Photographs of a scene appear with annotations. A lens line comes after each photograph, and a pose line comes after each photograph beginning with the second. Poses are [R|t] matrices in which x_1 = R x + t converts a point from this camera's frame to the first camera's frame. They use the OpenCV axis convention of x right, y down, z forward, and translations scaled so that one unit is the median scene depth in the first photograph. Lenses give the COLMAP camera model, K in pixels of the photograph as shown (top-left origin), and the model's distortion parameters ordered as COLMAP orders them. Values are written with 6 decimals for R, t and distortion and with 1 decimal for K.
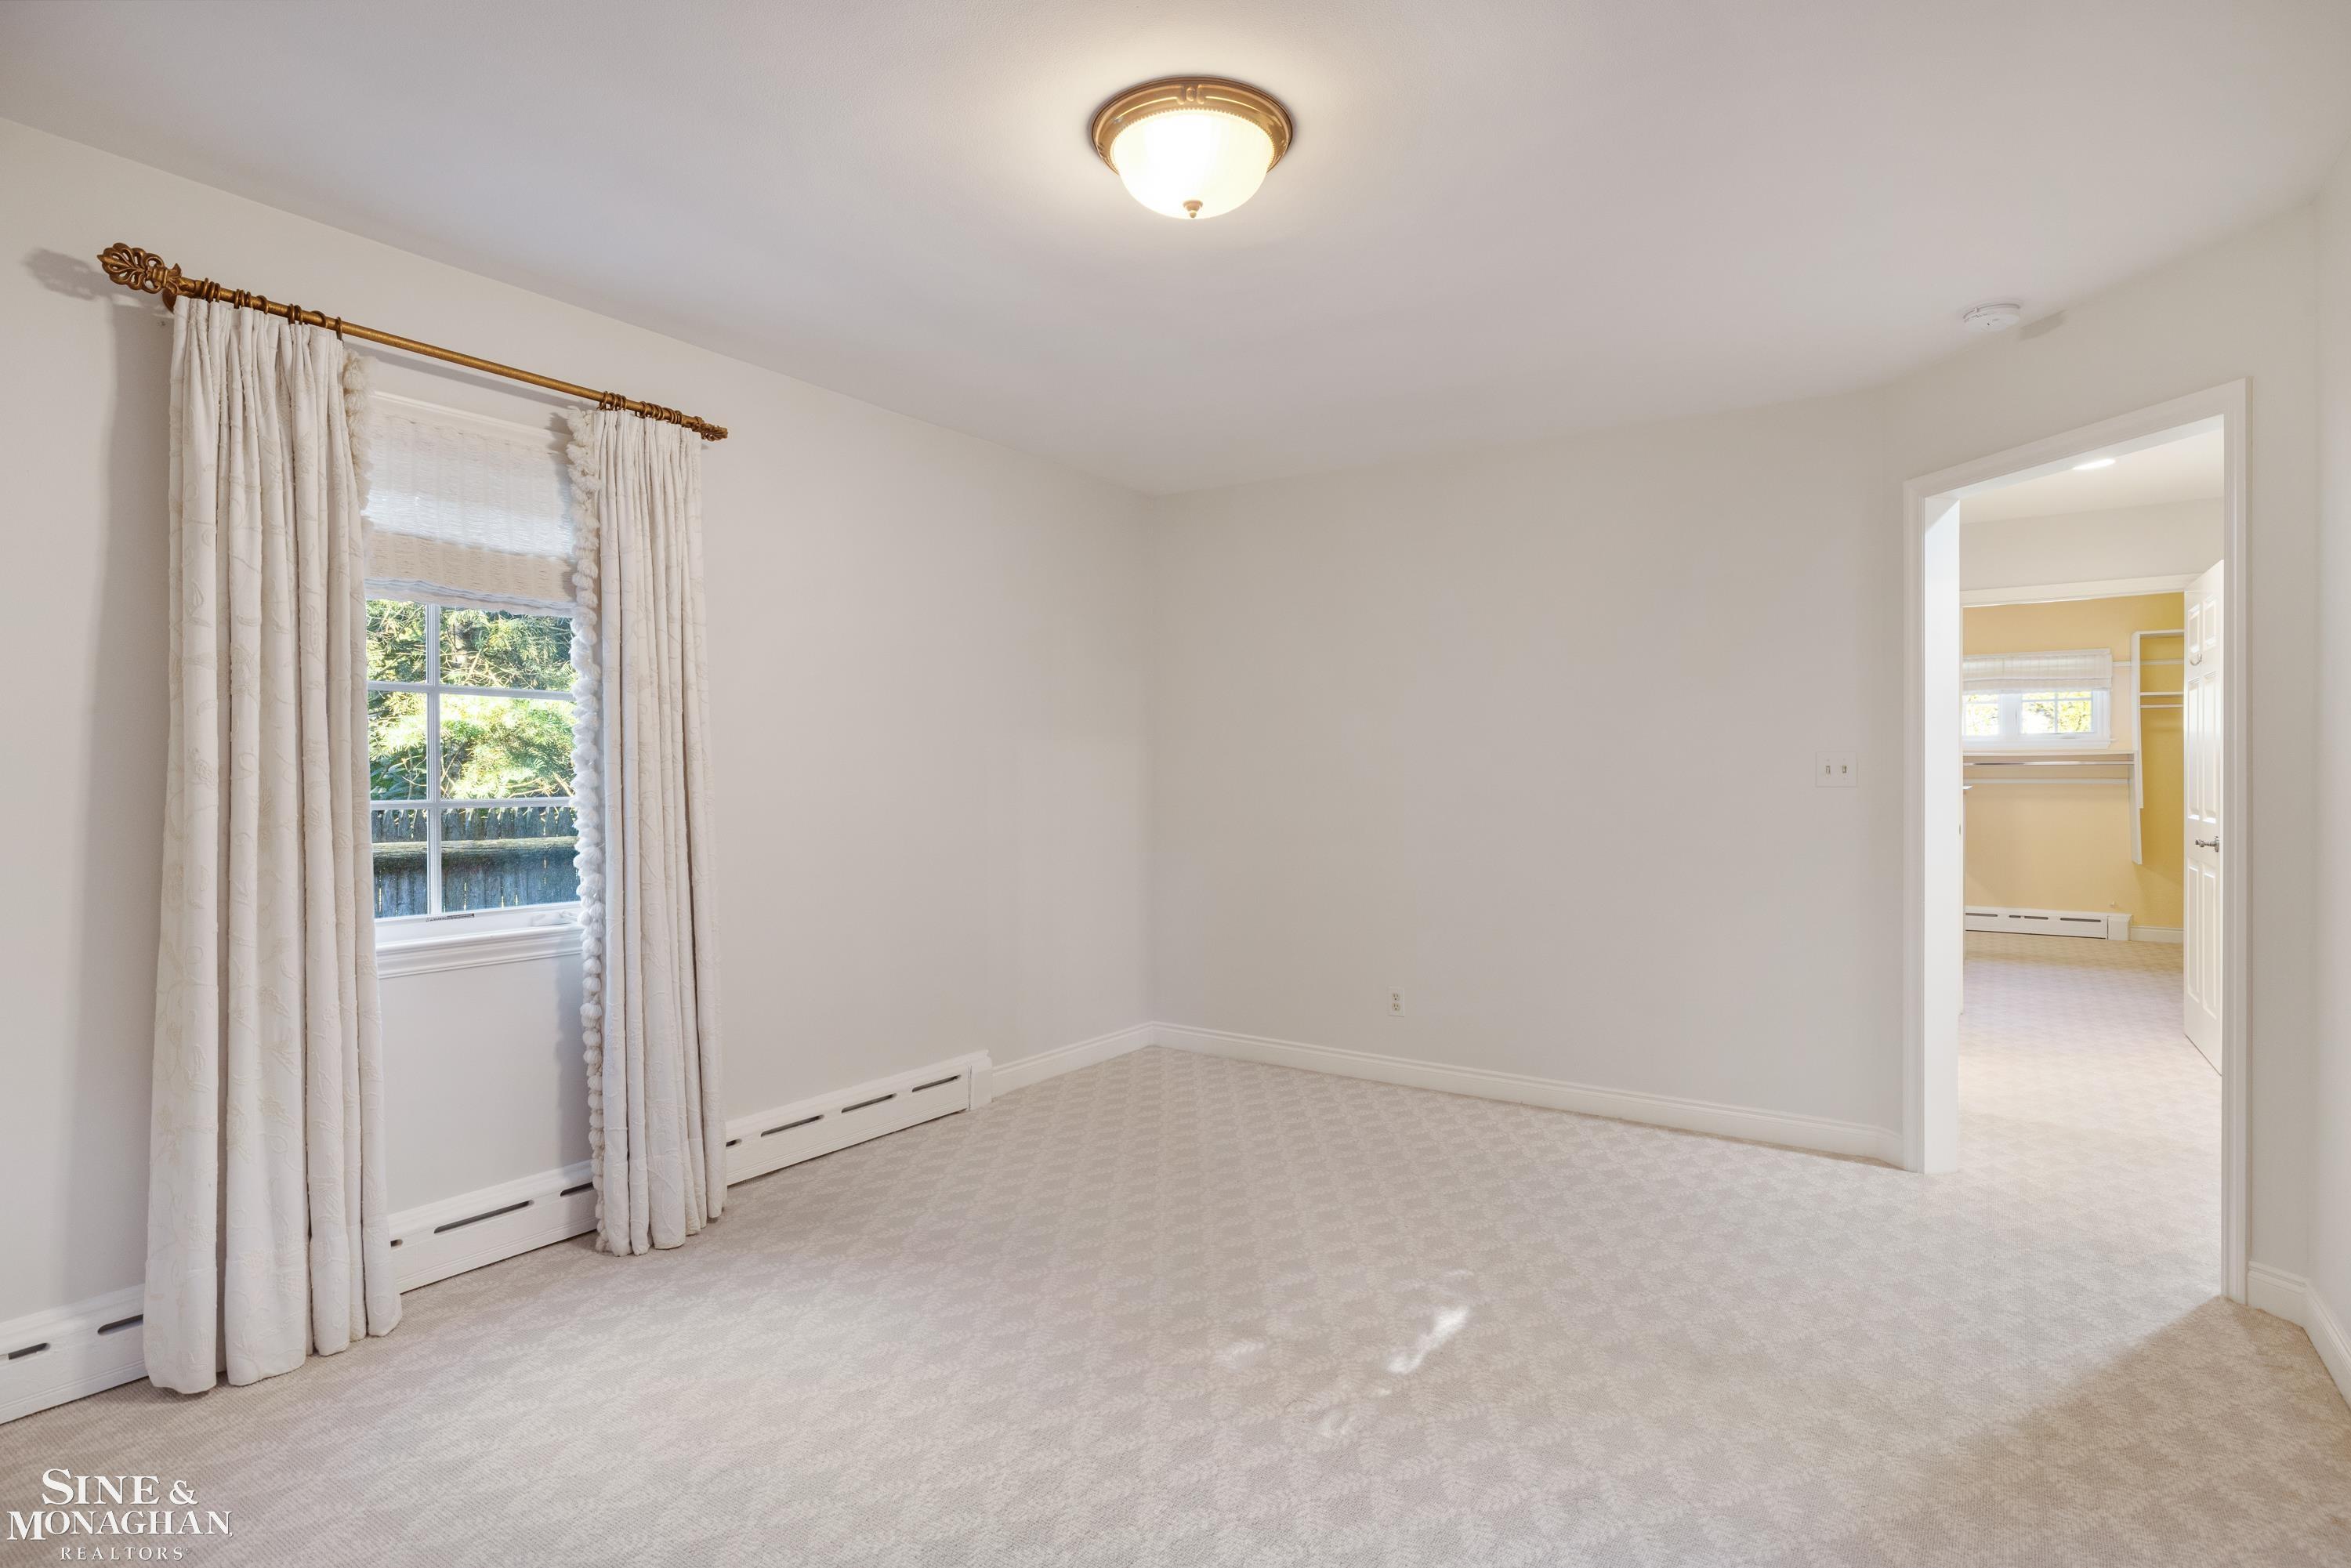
lens RADIAL K [[1224.6, 0, 1176.7], [0, 1224.6, 779.8], [0, 0, 1]] dist [0.007225, 0.000534]
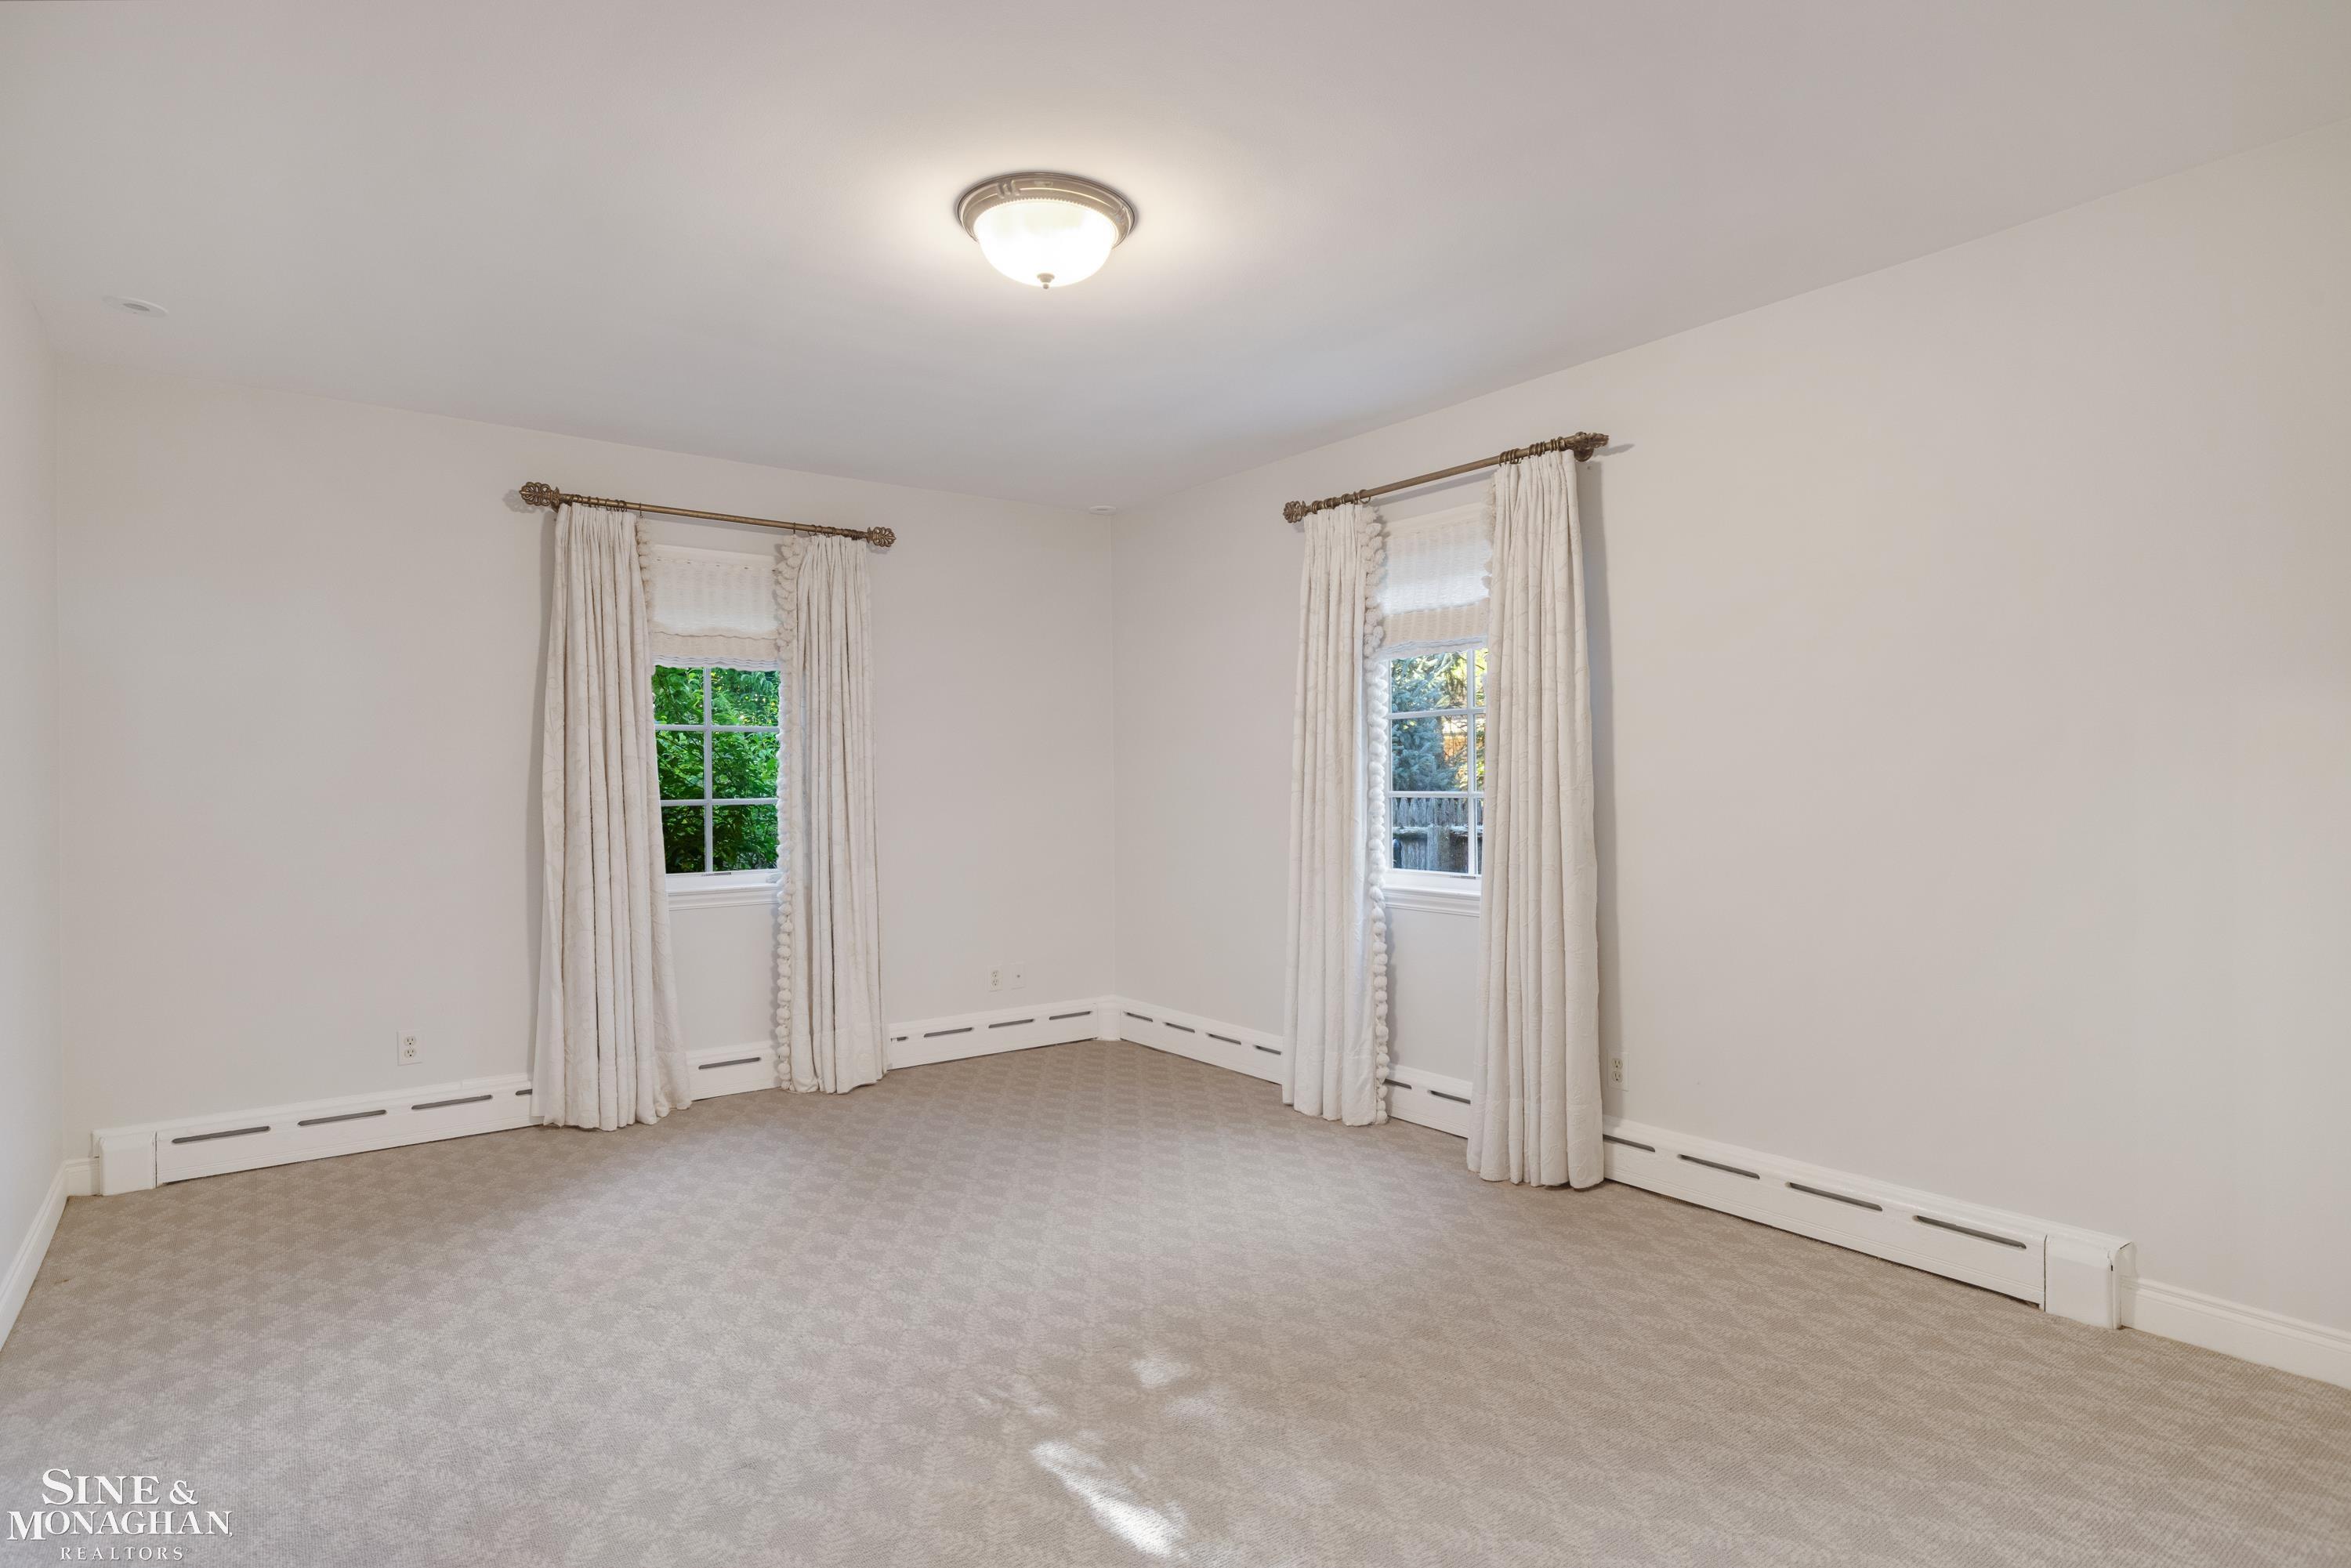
lens RADIAL K [[1224.6, 0, 1174.6], [0, 1224.6, 790.5], [0, 0, 1]] dist [0.007225, 0.000534]
pose [[-0.325409, 0.013747, -0.945474, 0.855921], [0.003499, 0.999905, 0.013334, -0.005134], [0.945567, 0.001030, -0.325426, 1.203607]]
